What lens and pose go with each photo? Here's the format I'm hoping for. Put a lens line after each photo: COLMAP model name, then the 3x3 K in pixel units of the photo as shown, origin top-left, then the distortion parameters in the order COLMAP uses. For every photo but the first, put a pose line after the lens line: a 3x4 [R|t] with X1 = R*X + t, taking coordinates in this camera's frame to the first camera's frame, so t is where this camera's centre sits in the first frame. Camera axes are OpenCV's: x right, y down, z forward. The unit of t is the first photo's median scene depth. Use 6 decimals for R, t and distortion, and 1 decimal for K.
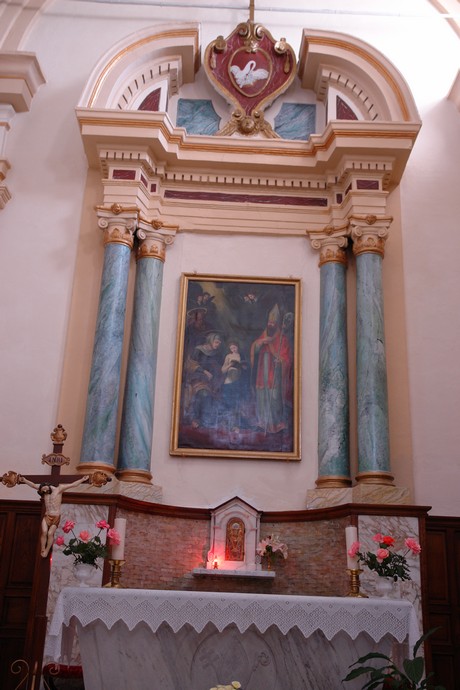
lens RADIAL K [[805.4, 0, 230.0], [0, 805.4, 345.0], [0, 0, 1]] dist [0.013964, 0.015317]
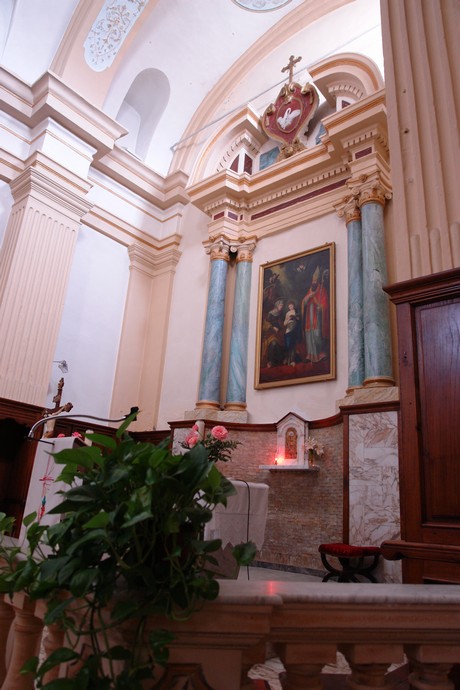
lens RADIAL K [[481.5, 0, 230.0], [0, 481.5, 345.0], [0, 0, 1]] dist [-0.107499, 0.076192]
pose [[0.747053, -0.202505, -0.633169, 0.434666], [0.195707, 0.977258, -0.081647, 0.115079], [0.635303, -0.062921, 0.769695, 0.299055]]
